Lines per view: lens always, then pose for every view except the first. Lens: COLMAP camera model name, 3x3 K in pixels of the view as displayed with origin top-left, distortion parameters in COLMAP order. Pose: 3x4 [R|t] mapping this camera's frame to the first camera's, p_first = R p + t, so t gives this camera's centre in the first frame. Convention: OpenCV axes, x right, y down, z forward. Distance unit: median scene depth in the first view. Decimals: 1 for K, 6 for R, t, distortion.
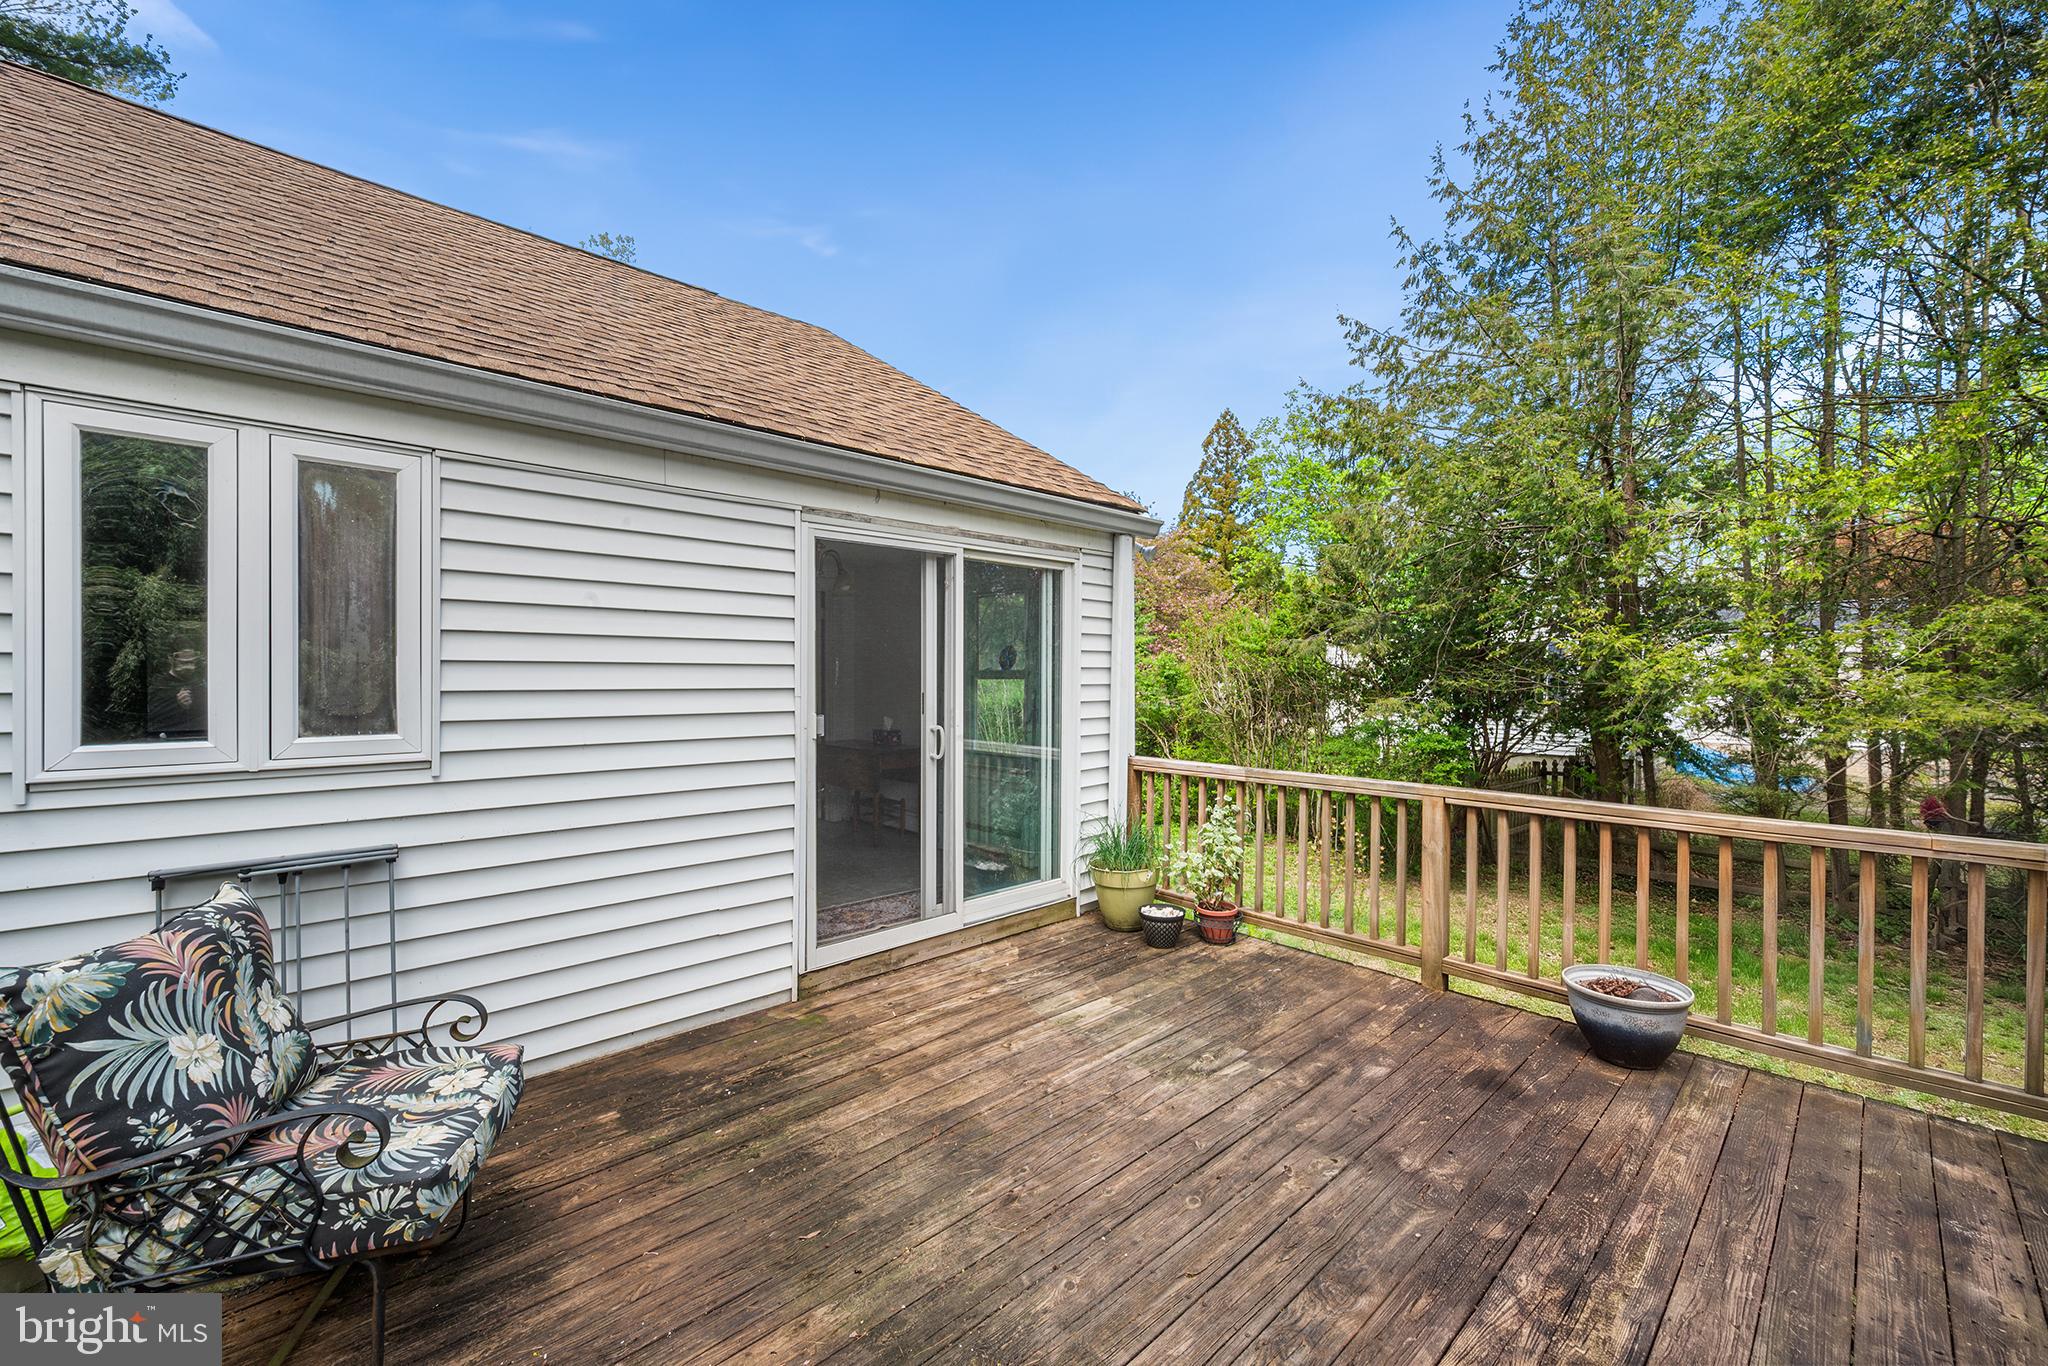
lens RADIAL K [[821.5, 0, 1011.3], [0, 821.5, 670.6], [0, 0, 1]] dist [0.000089, 0.000003]
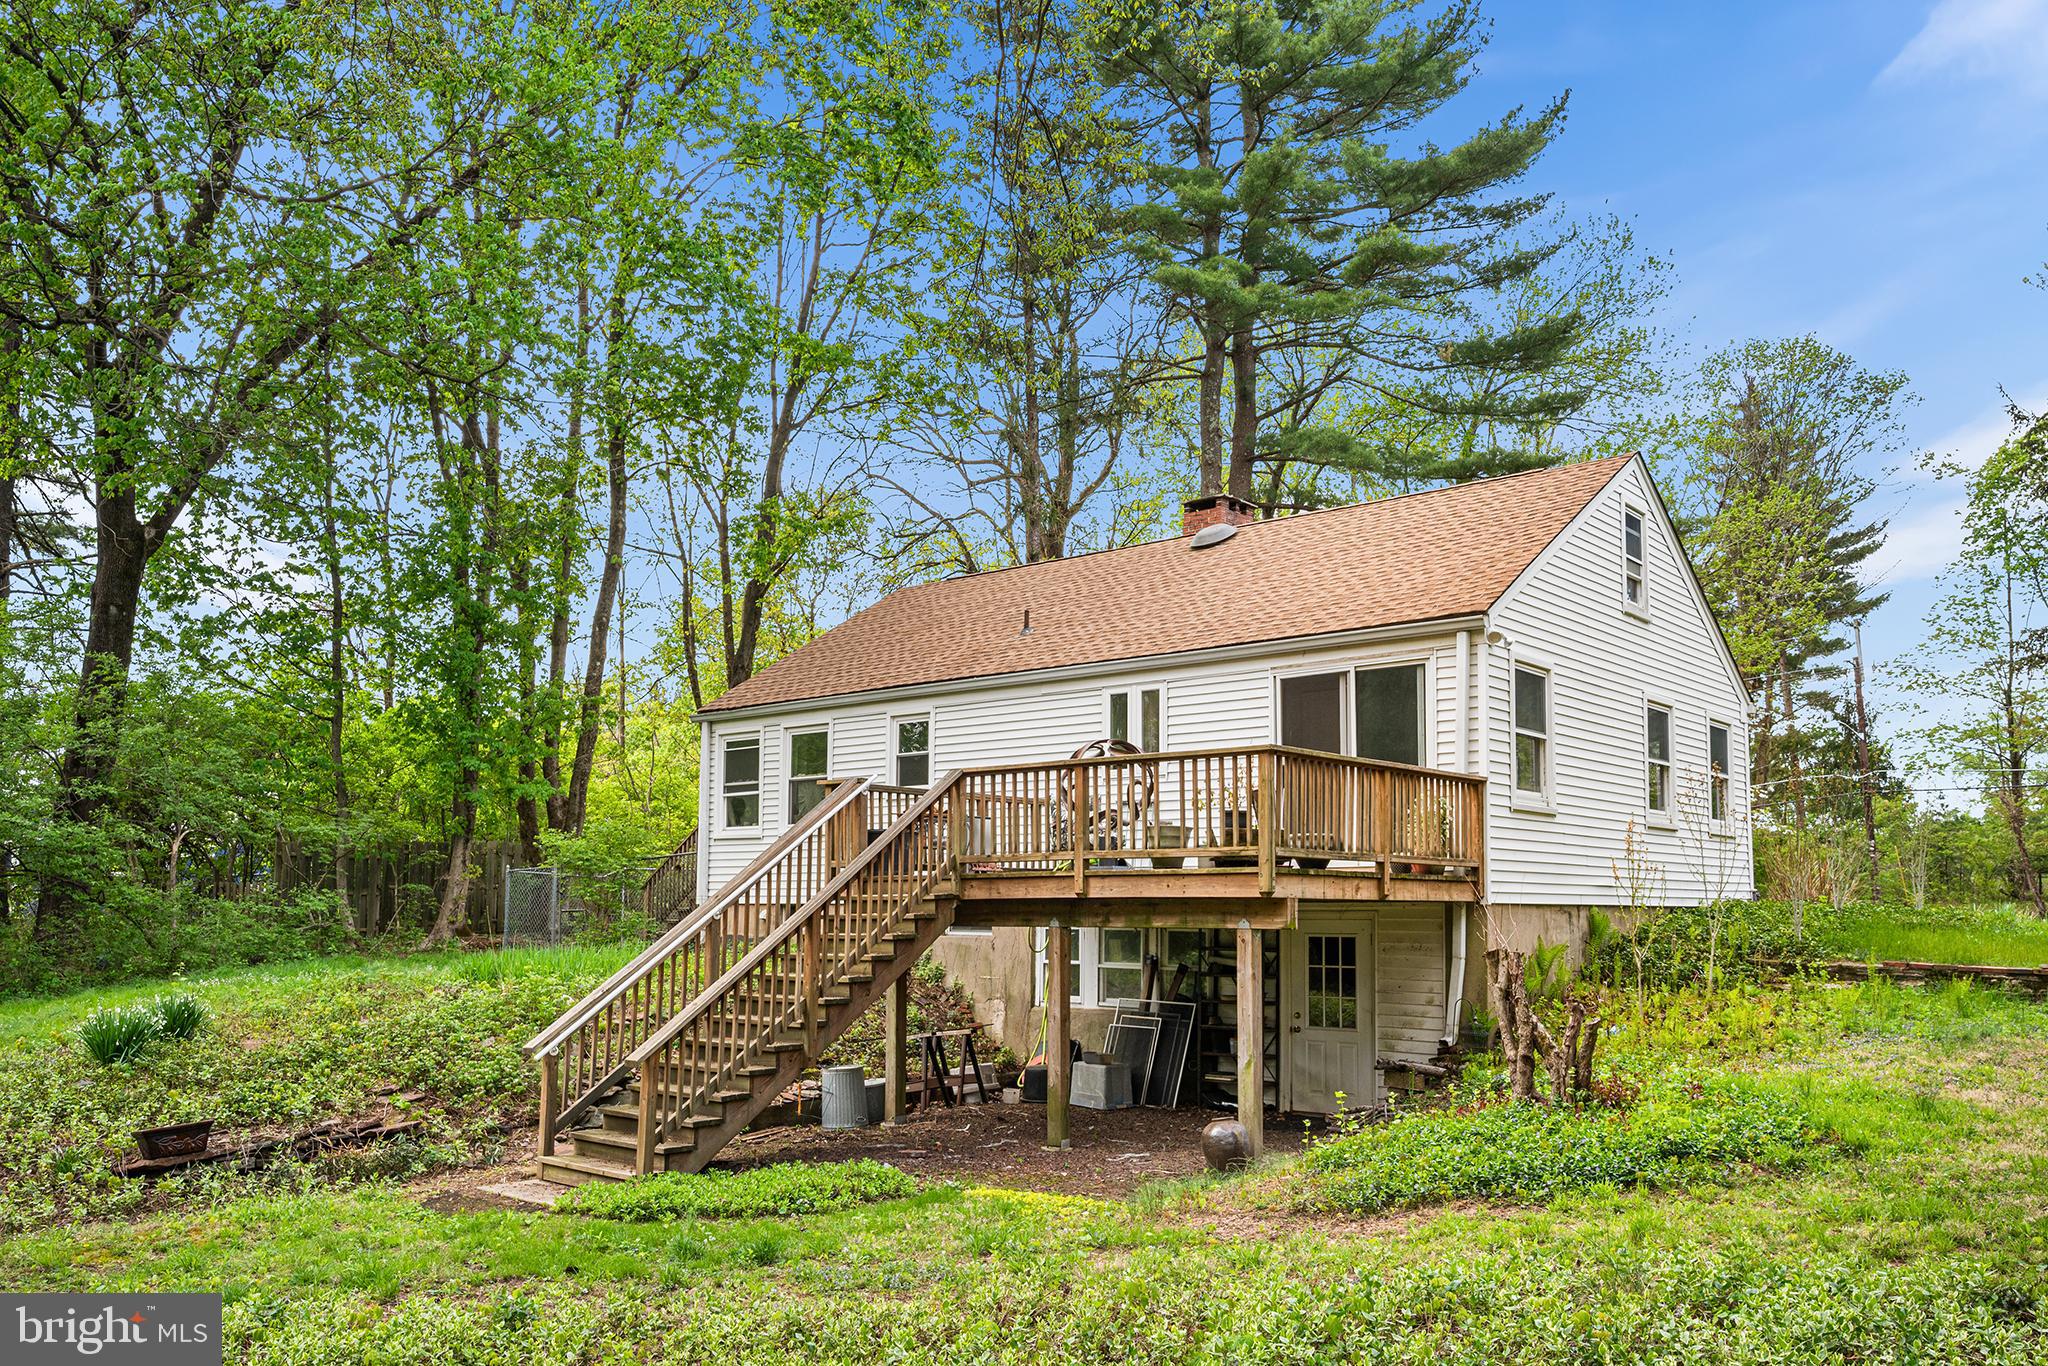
lens RADIAL K [[1467.5, 0, 1024.0], [0, 1467.5, 683.0], [0, 0, 1]] dist [-0.000091, 0.000020]
pose [[0.168522, -0.154850, -0.973459, 3.655810], [0.010261, 0.987805, -0.155356, 0.485955], [0.985645, 0.016192, 0.168055, -0.421083]]
